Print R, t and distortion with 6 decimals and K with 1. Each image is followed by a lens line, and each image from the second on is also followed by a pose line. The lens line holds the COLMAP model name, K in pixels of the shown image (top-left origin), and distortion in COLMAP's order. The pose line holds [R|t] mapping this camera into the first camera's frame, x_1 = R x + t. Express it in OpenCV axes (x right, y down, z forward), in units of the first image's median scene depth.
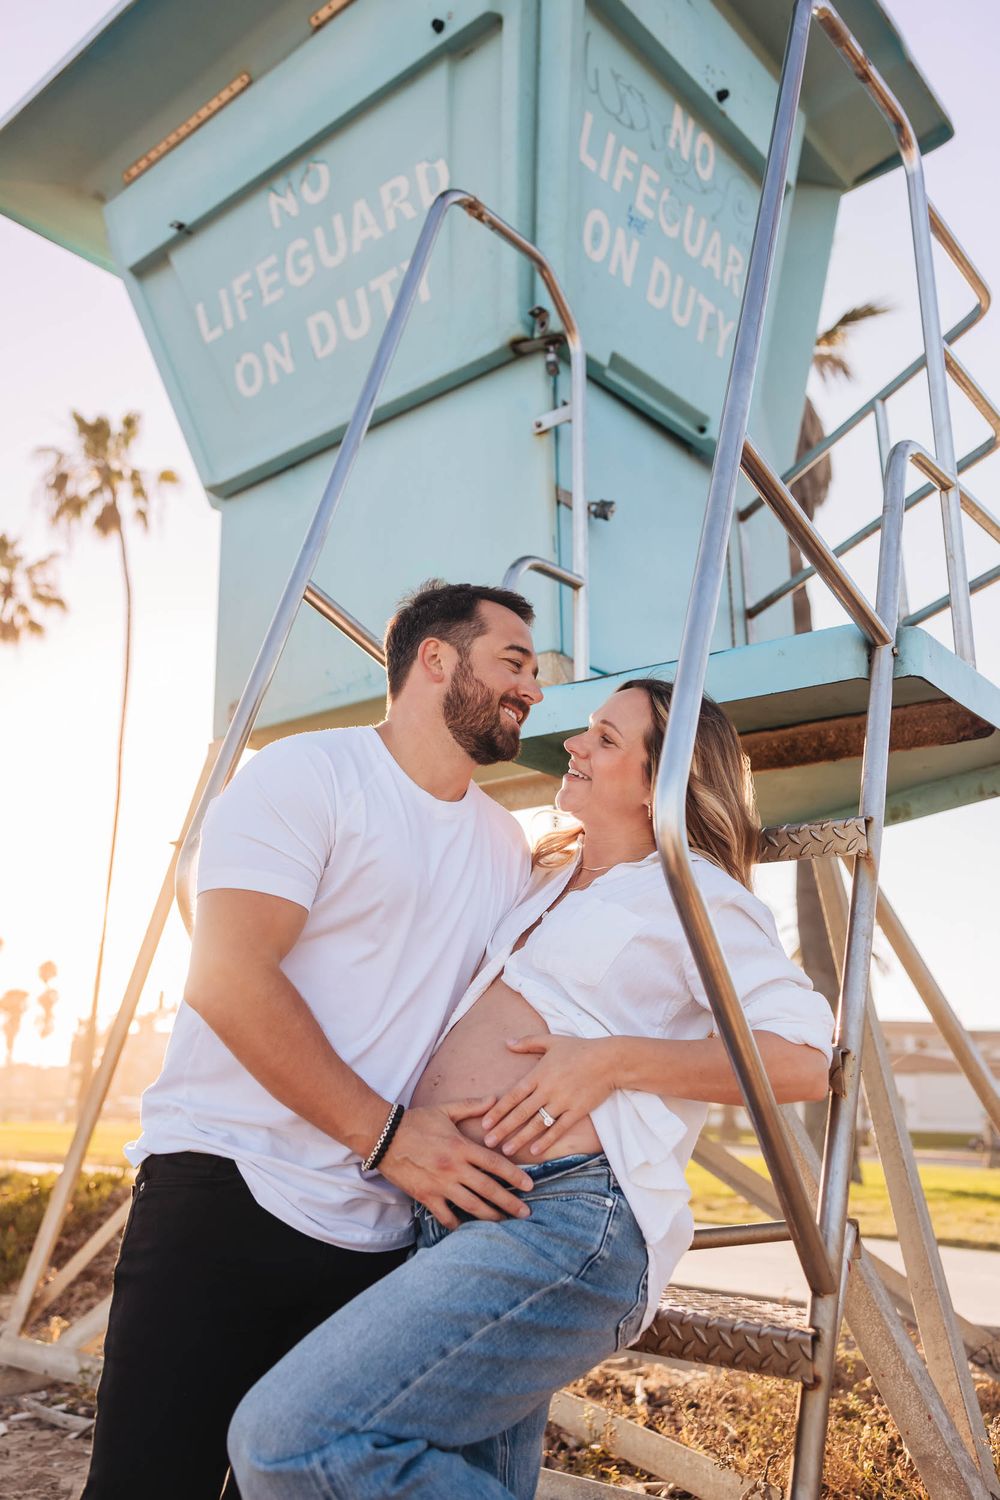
lens RADIAL K [[1138.8, 0, 472.7], [0, 1138.8, 730.0], [0, 0, 1]] dist [-0.001652, 0.004699]
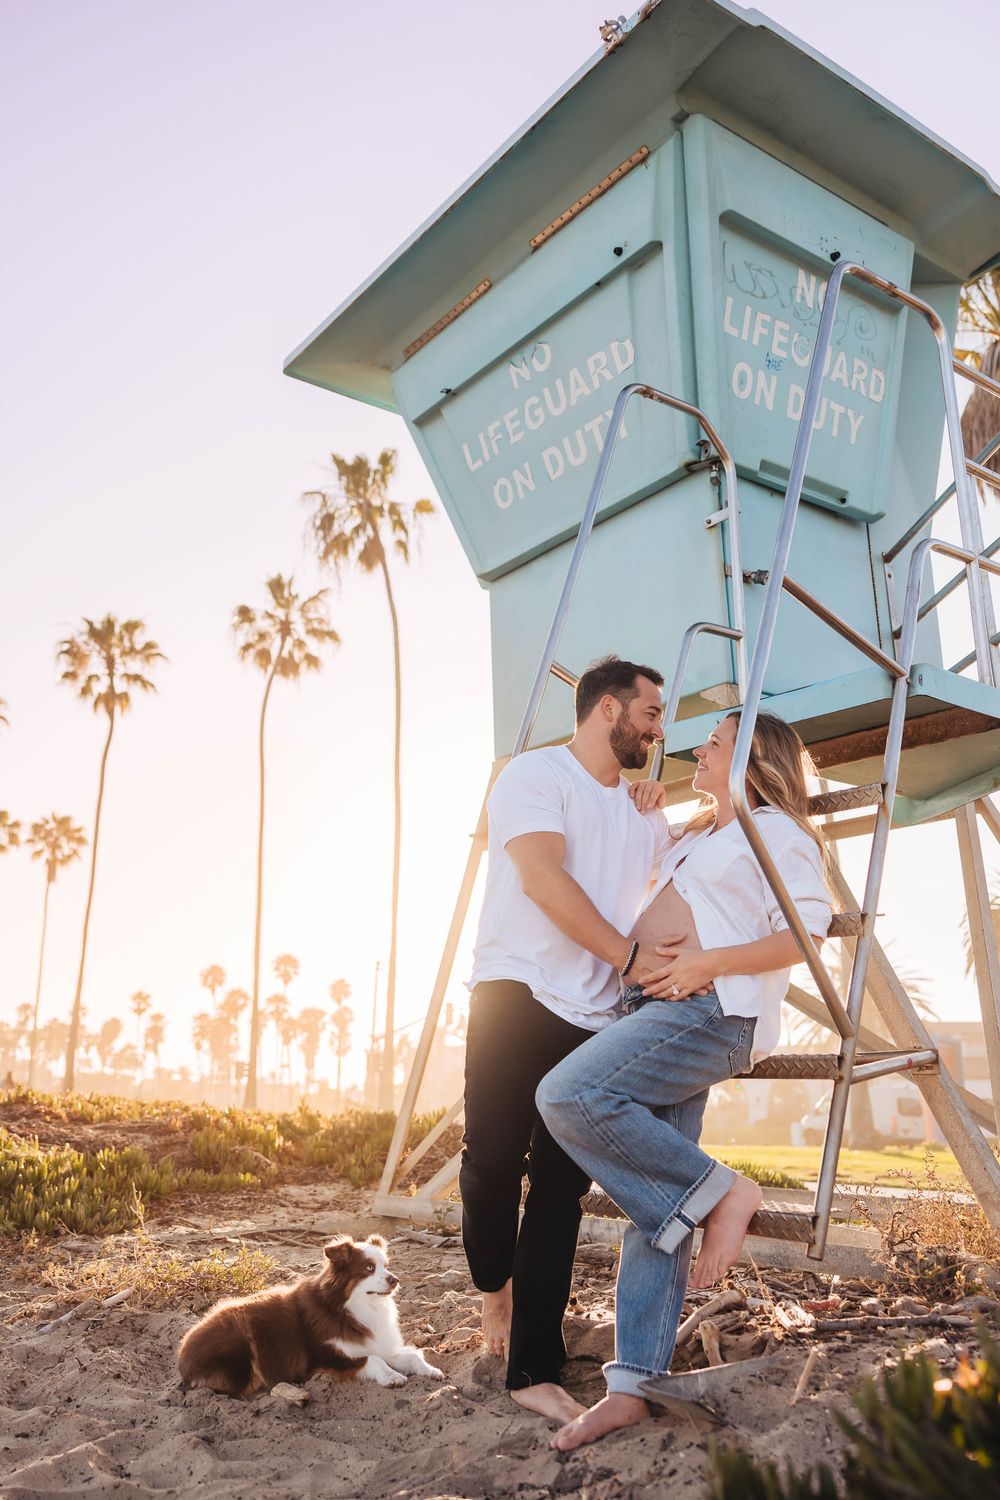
lens RADIAL K [[1166.8, 0, 503.2], [0, 1166.8, 719.9], [0, 0, 1]] dist [-0.000438, 0.006434]
pose [[0.976838, -0.070039, -0.202194, 0.074722], [0.067170, 0.997520, -0.021025, -0.009166], [0.203165, 0.006957, 0.979120, -0.410408]]
